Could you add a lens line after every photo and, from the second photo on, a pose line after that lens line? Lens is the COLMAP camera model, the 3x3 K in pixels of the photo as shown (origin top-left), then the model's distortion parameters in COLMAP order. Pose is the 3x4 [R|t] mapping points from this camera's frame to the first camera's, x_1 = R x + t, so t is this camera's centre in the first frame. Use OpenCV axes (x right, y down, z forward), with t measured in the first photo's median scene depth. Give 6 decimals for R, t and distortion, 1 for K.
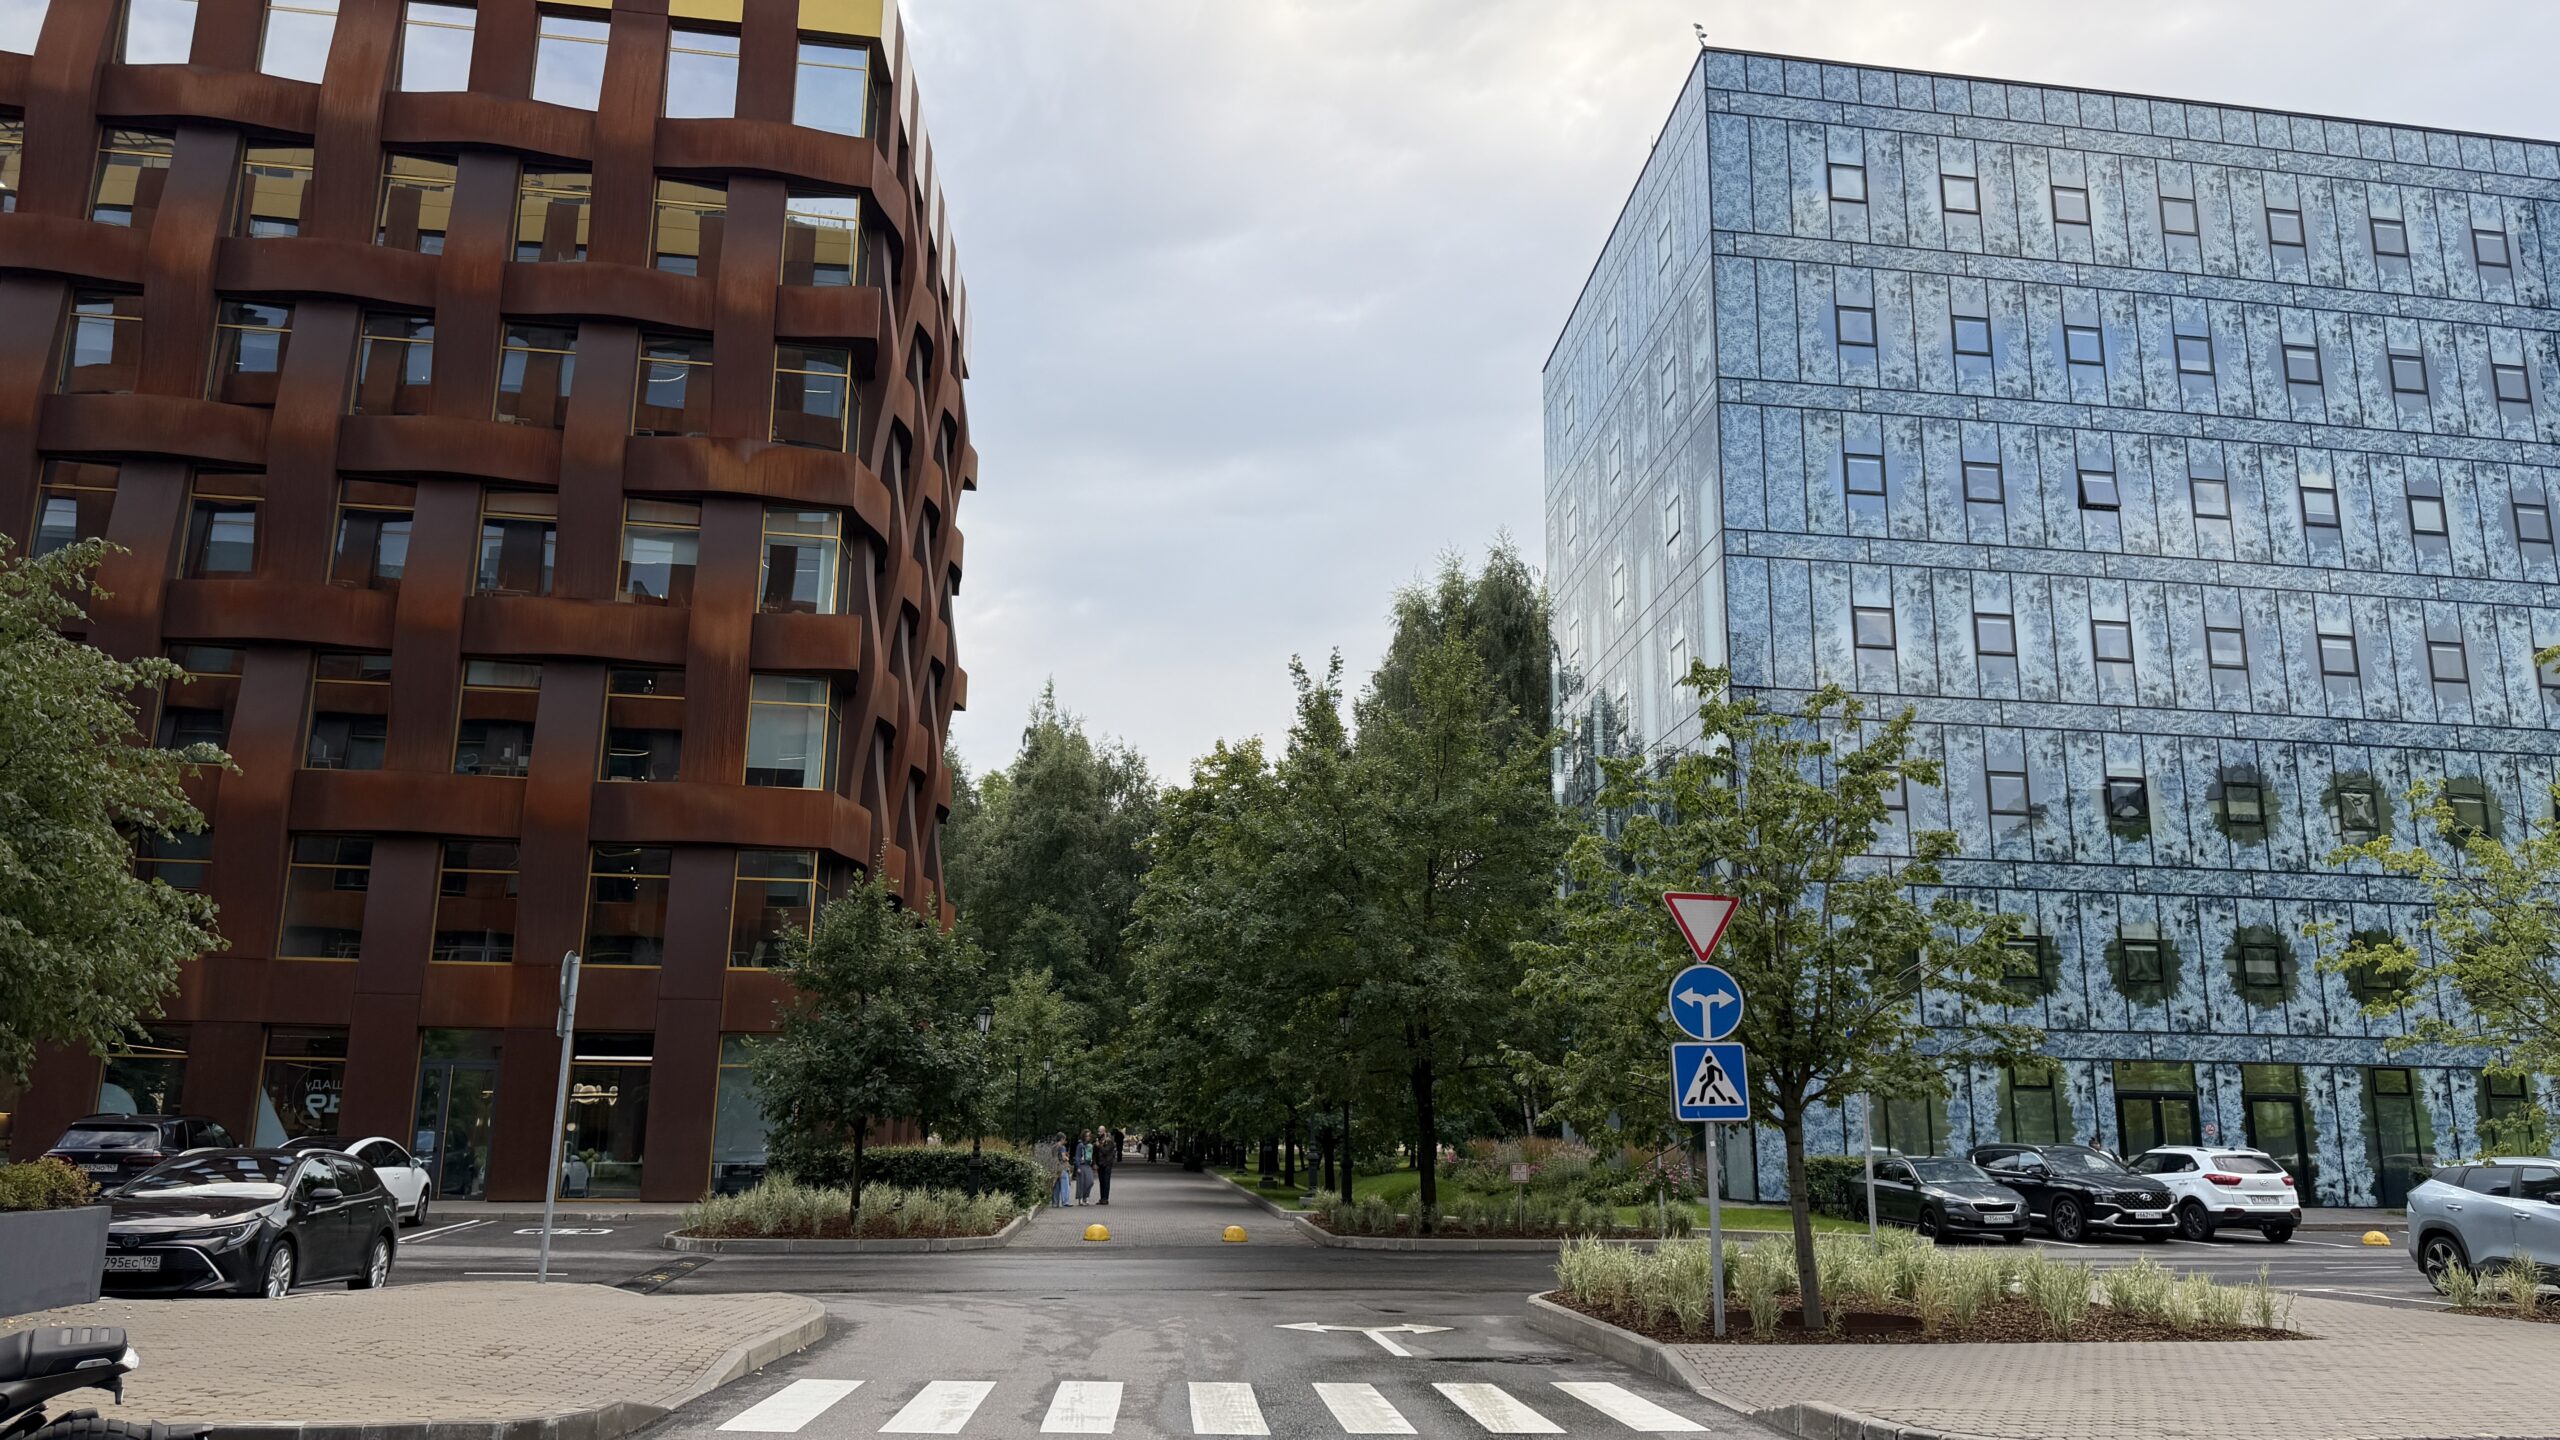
lens RADIAL K [[1786.4, 0, 1271.3], [0, 1786.4, 717.9], [0, 0, 1]] dist [0.065060, -0.078432]
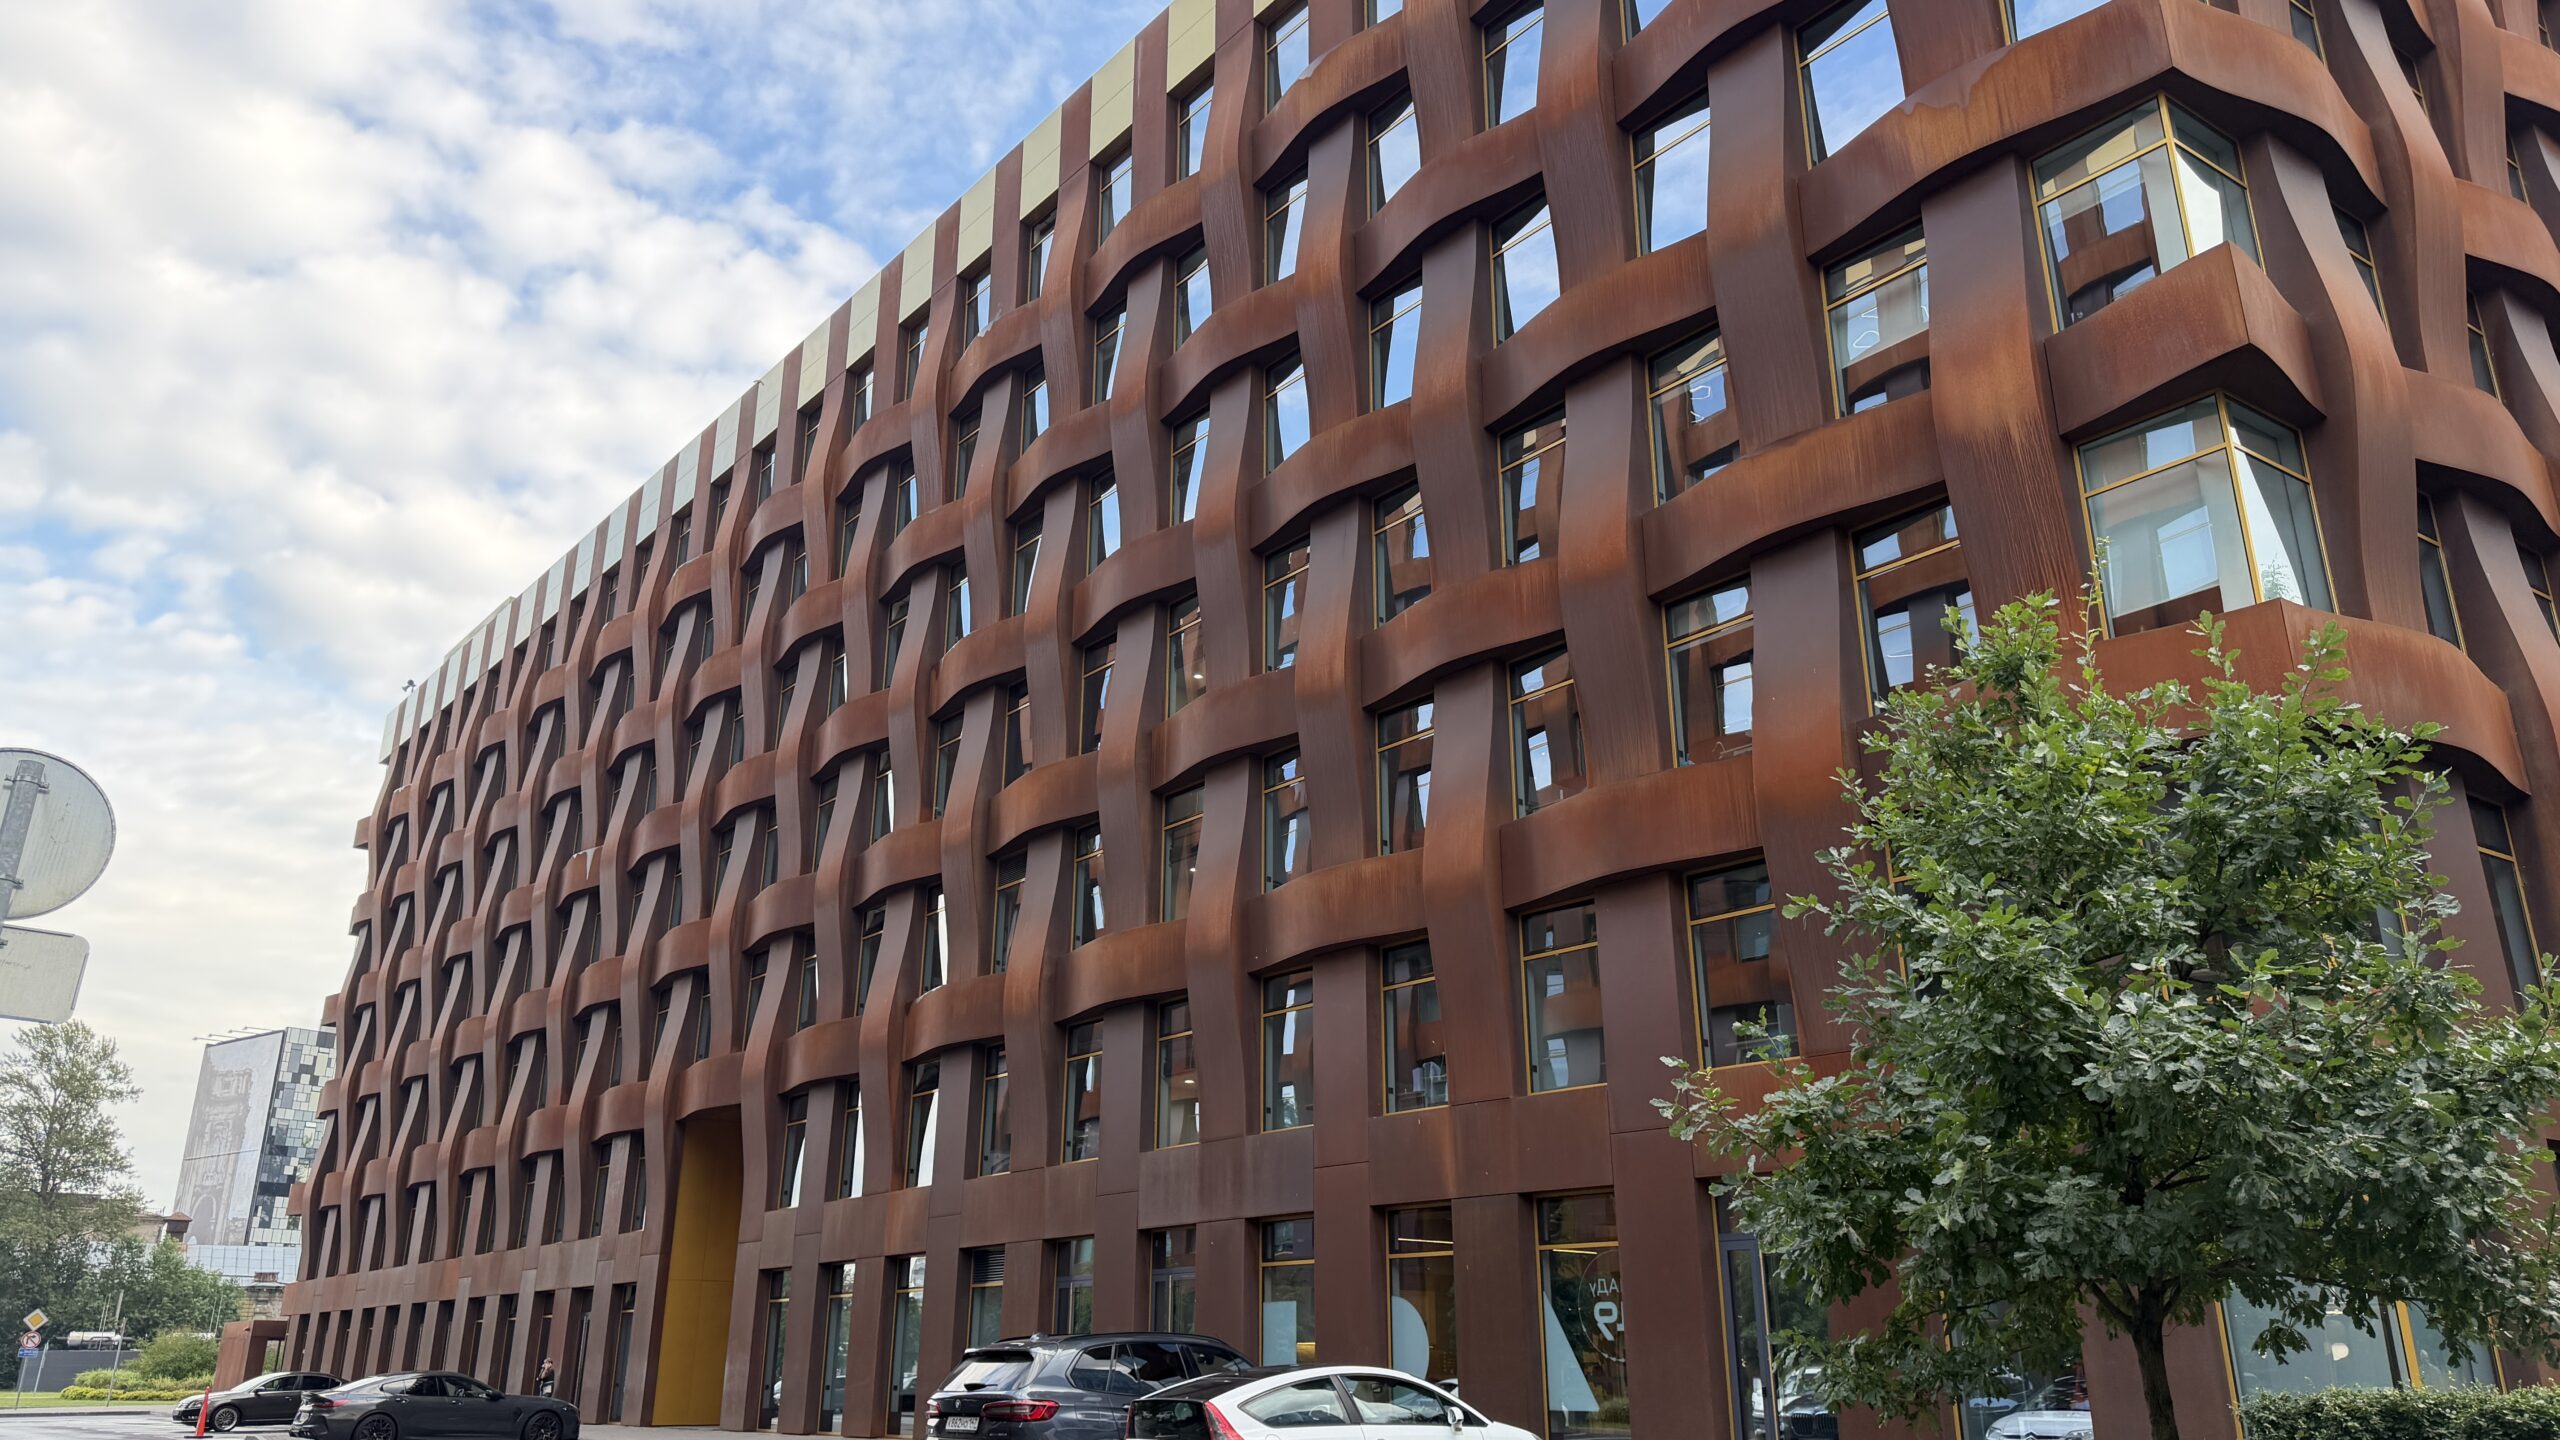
lens RADIAL K [[1786.4, 0, 1302.5], [0, 1786.4, 716.9], [0, 0, 1]] dist [0.065060, -0.078432]
pose [[0.509859, -0.304628, -0.804516, -0.006291], [0.199078, 0.951598, -0.234155, 0.129023], [0.836906, -0.040776, 0.545826, 0.531130]]
